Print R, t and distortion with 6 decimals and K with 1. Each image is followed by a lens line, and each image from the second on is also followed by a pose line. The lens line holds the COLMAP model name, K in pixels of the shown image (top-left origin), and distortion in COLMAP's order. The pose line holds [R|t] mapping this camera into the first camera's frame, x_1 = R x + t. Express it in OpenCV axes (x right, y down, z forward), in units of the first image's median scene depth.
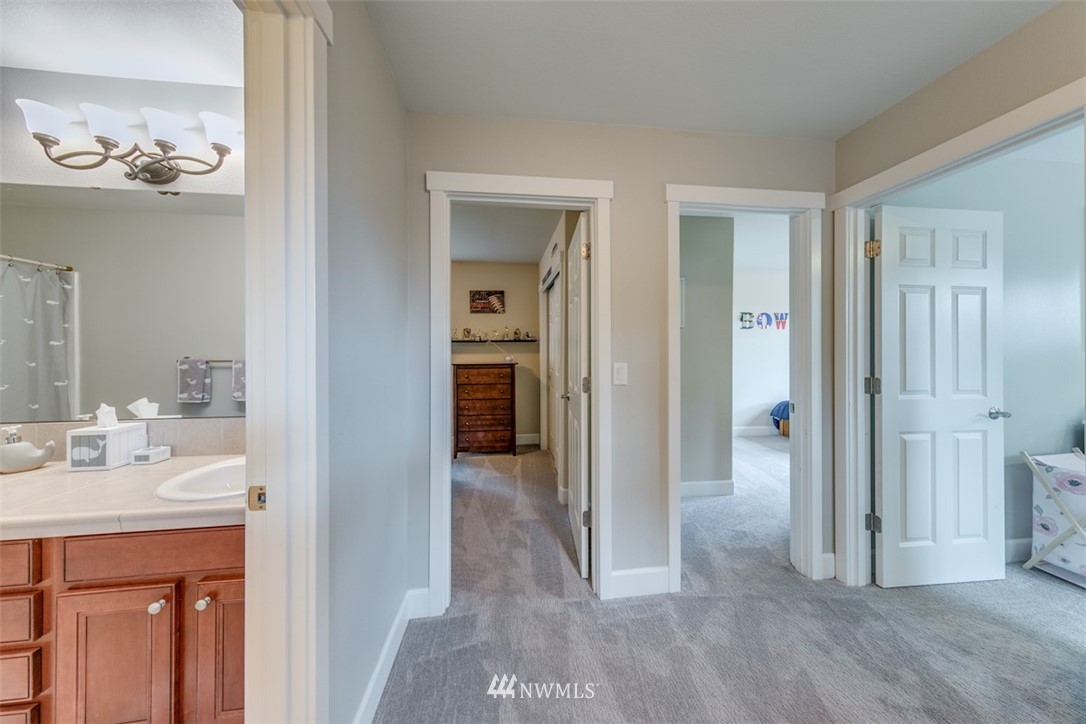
lens RADIAL K [[343.2, 0, 543.2], [0, 343.2, 349.6], [0, 0, 1]] dist [0.003496, -0.000319]
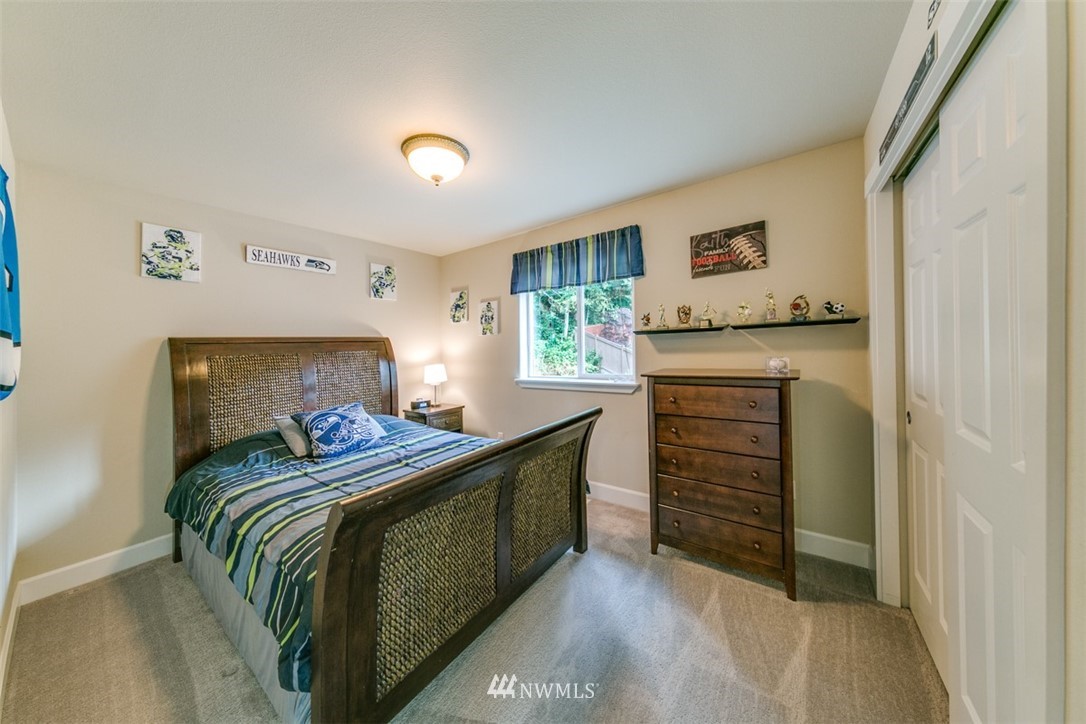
lens RADIAL K [[343.2, 0, 544.4], [0, 343.2, 352.9], [0, 0, 1]] dist [0.003496, -0.000319]
pose [[0.729986, -0.009020, -0.683402, -0.012947], [0.035193, 0.999082, 0.024405, -0.009511], [0.682555, -0.041867, 0.729634, 0.457201]]
